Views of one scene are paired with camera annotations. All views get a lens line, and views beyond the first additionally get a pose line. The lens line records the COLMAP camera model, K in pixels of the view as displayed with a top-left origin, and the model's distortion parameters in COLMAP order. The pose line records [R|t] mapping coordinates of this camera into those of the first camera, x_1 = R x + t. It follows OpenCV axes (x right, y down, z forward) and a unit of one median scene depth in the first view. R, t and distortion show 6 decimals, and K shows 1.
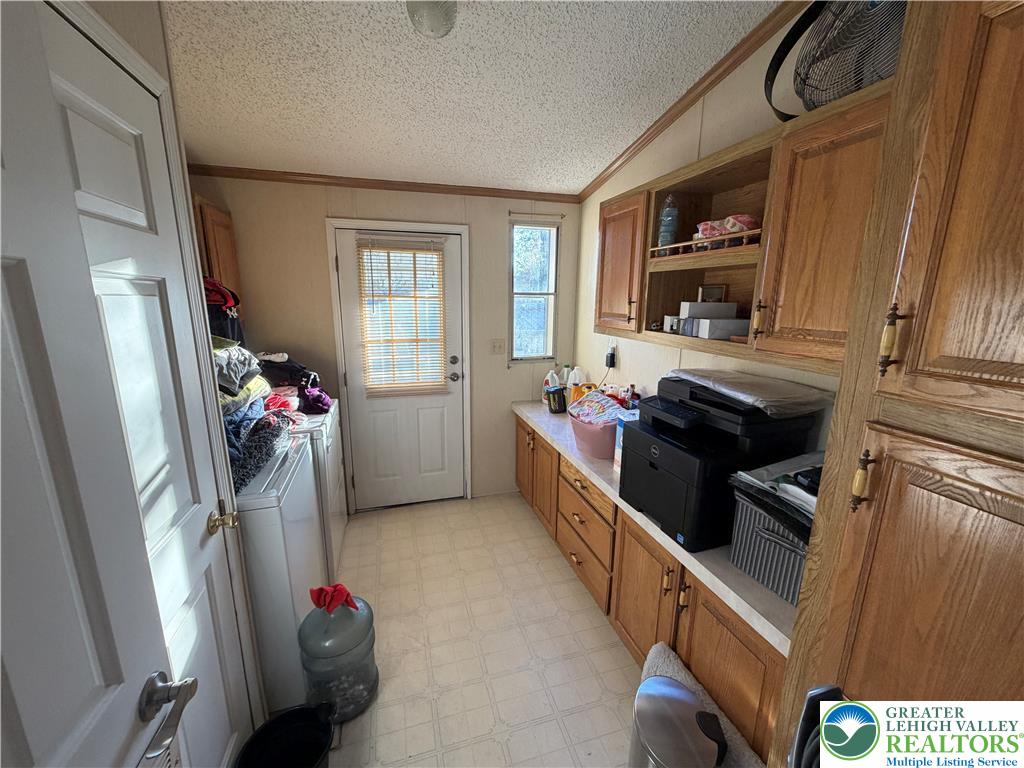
lens RADIAL K [[407.3, 0, 508.8], [0, 407.3, 384.9], [0, 0, 1]] dist [-0.000553, 0.000014]
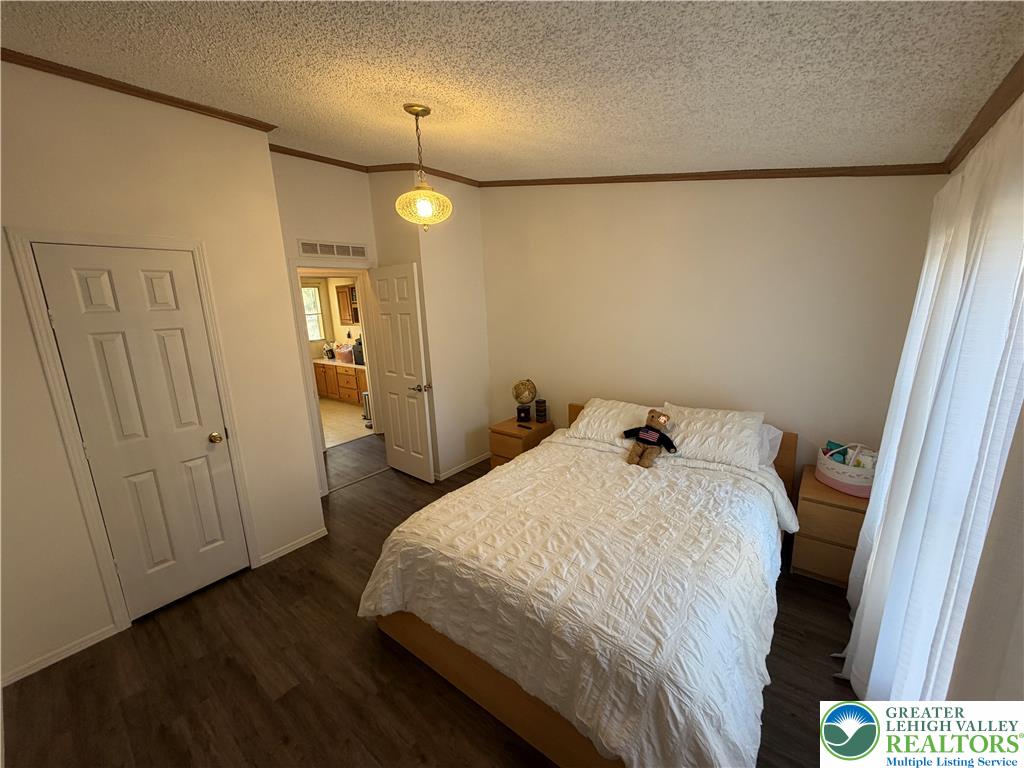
lens RADIAL K [[407.3, 0, 508.8], [0, 407.3, 384.9], [0, 0, 1]] dist [-0.000553, 0.000014]
pose [[0.820884, -0.161616, 0.547750, -0.440408], [0.171294, 0.984640, 0.033814, 0.370391], [-0.544801, 0.066069, 0.835959, -1.946928]]
